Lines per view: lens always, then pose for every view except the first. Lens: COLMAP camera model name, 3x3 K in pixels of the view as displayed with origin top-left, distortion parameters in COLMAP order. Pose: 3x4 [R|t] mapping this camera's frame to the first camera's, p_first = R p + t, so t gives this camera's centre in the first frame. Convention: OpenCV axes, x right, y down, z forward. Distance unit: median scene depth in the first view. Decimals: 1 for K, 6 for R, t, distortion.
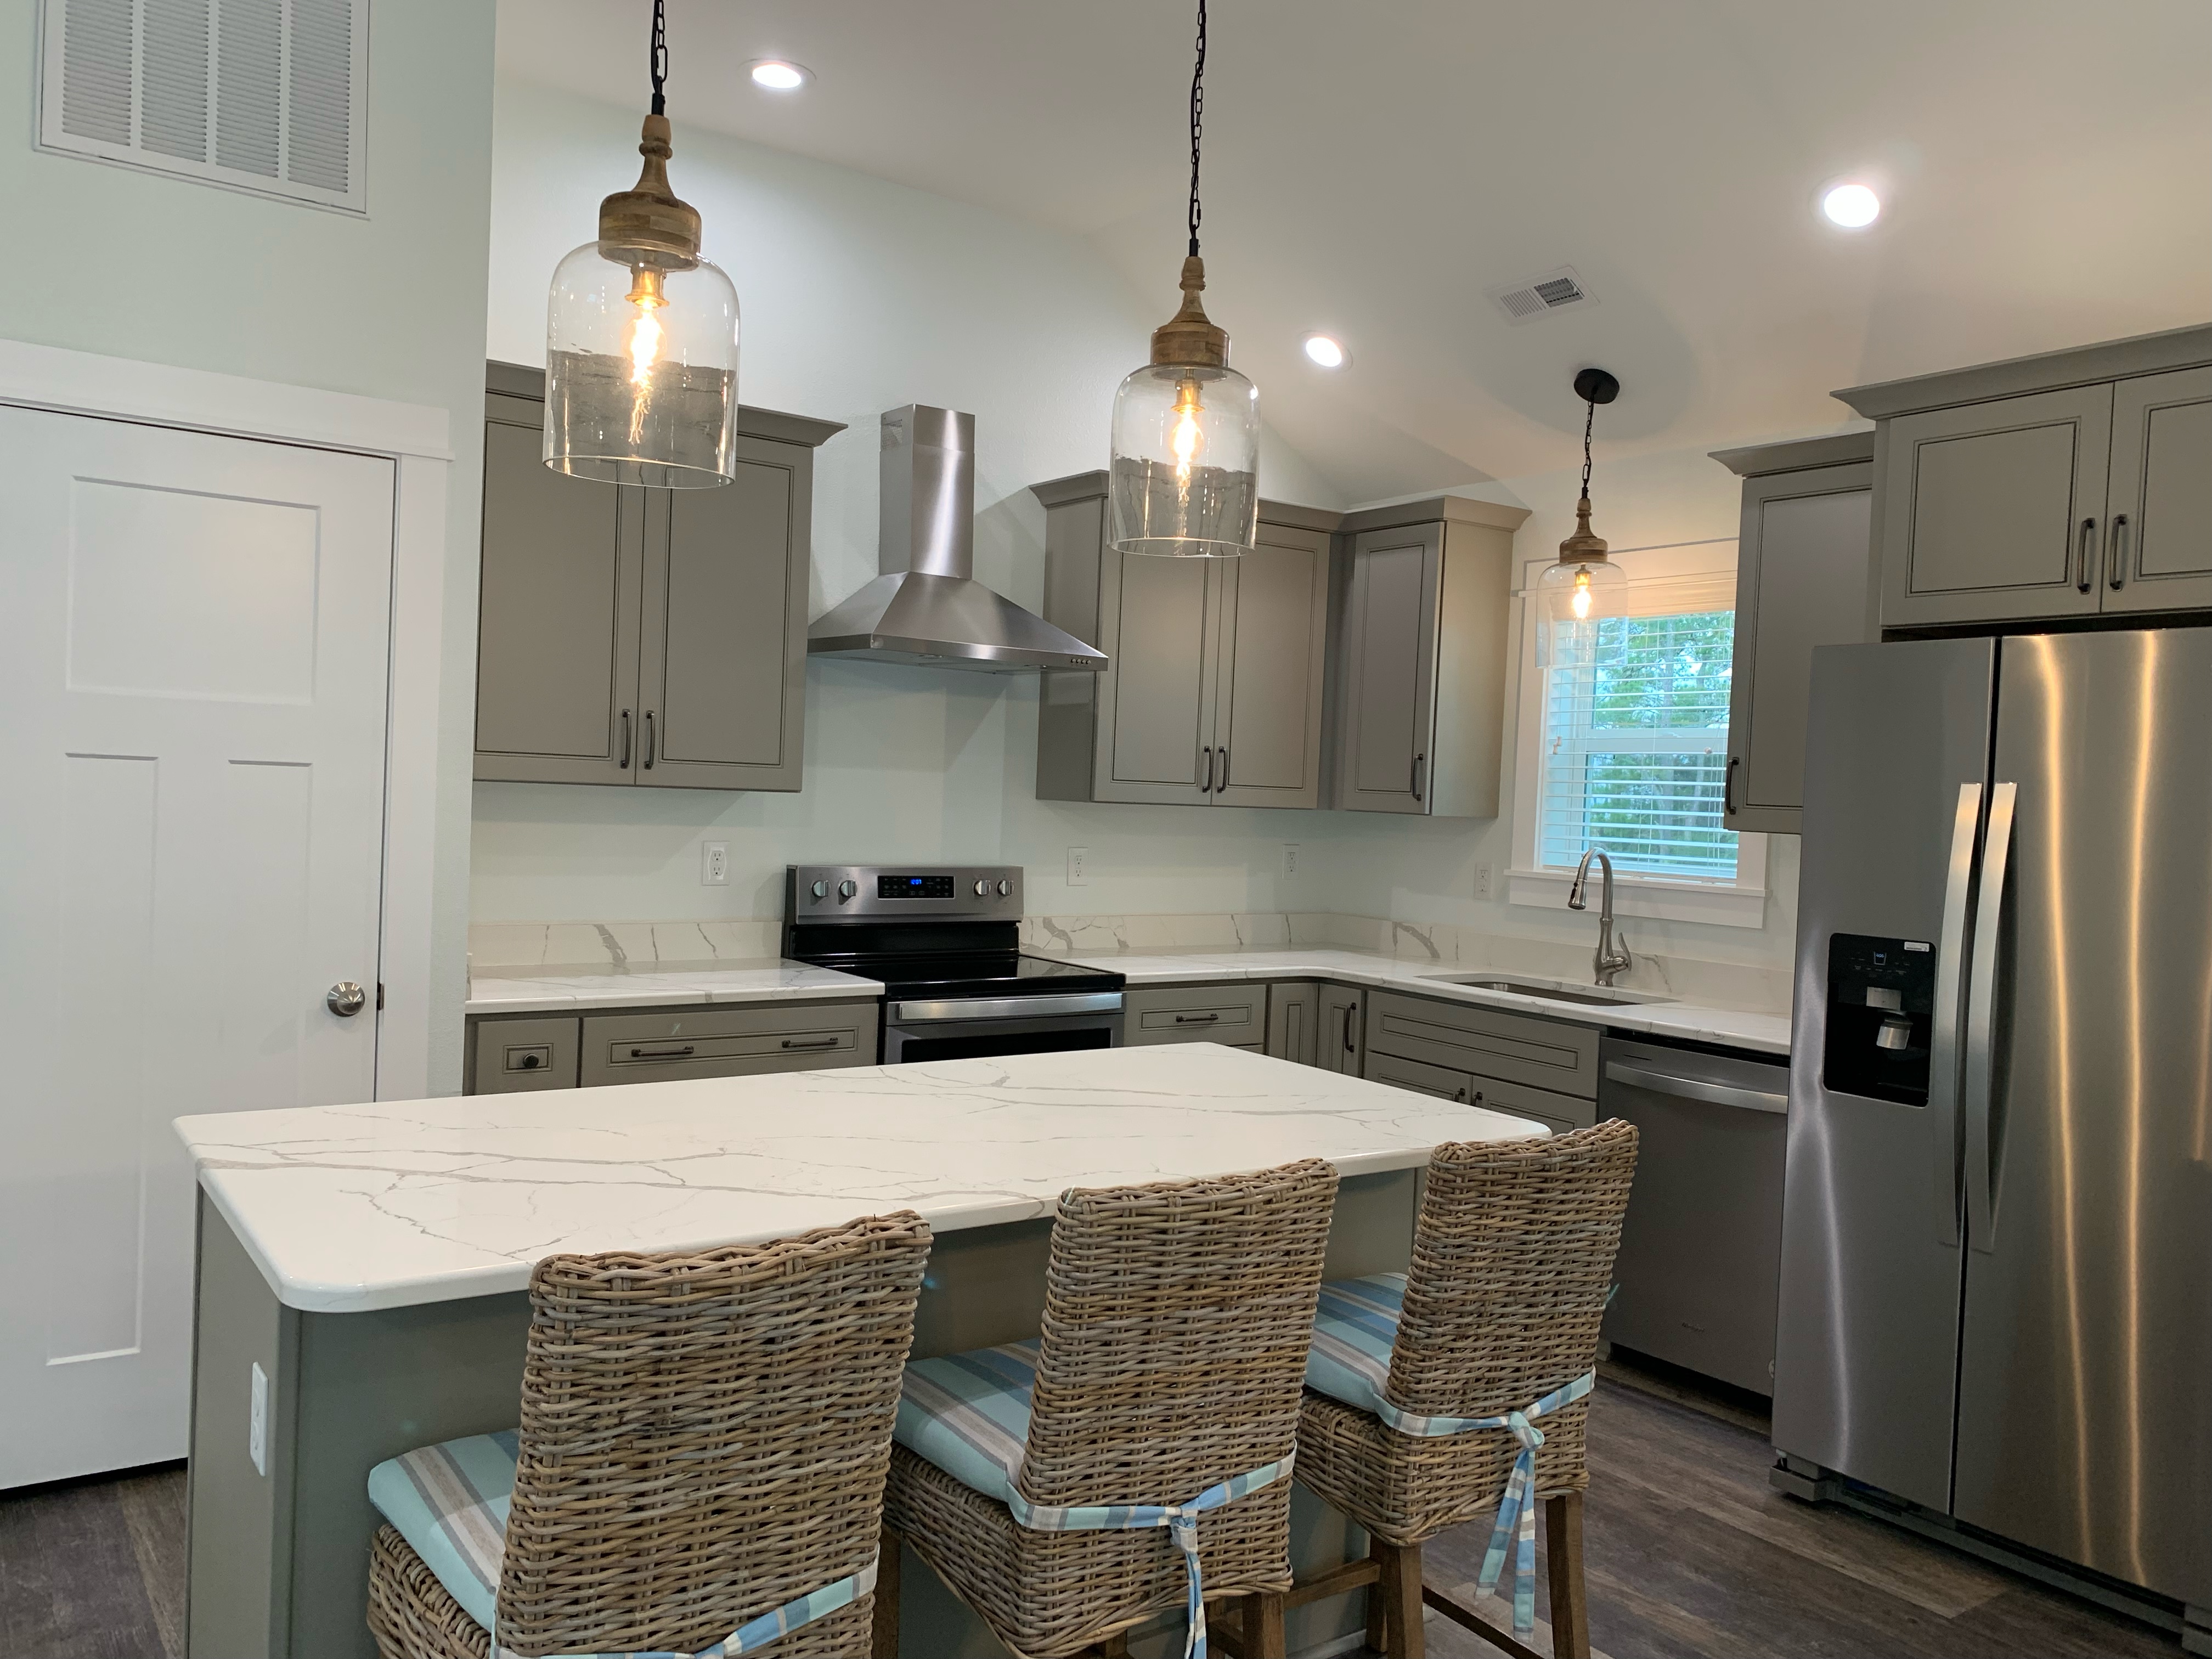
lens RADIAL K [[1697.5, 0, 1106.0], [0, 1697.5, 829.5], [0, 0, 1]] dist [0.043291, -0.046874]
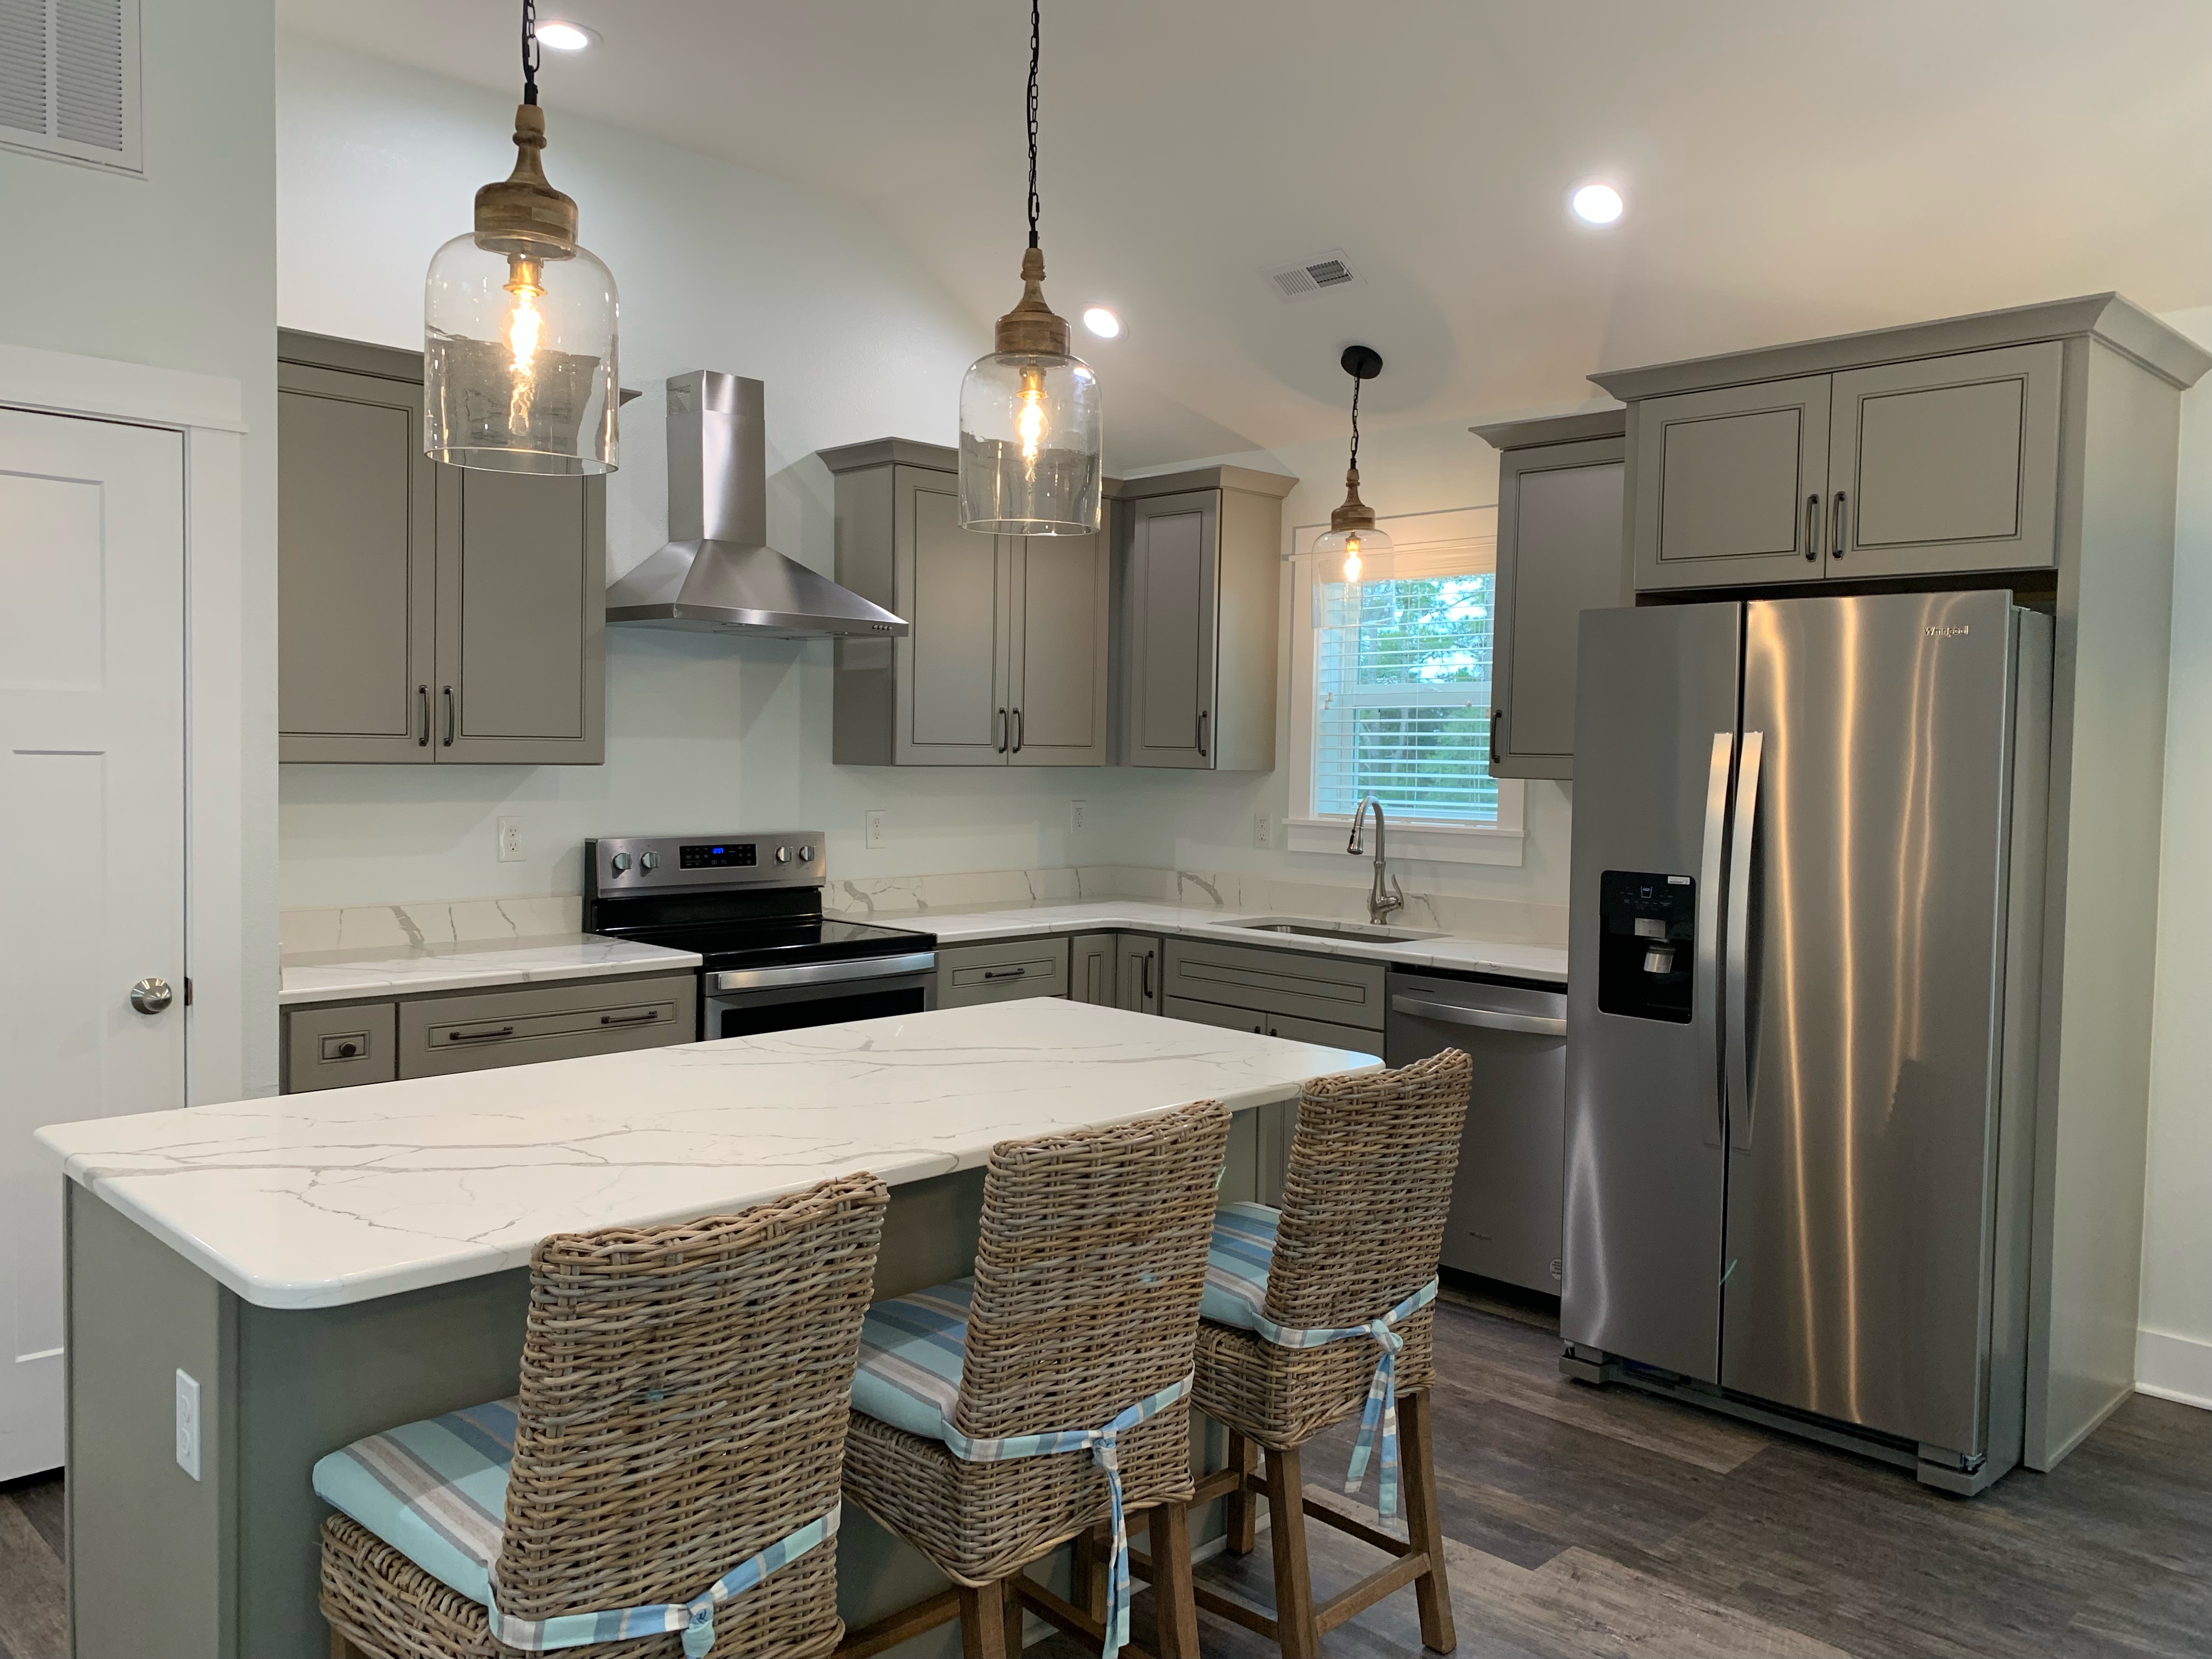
lens RADIAL K [[1694.9, 0, 1108.7], [0, 1694.9, 810.0], [0, 0, 1]] dist [0.069577, -0.104959]
pose [[0.986425, -0.030945, 0.161271, -0.100307], [0.028083, 0.999406, 0.019994, -0.014277], [-0.161794, -0.015194, 0.986708, -0.053230]]
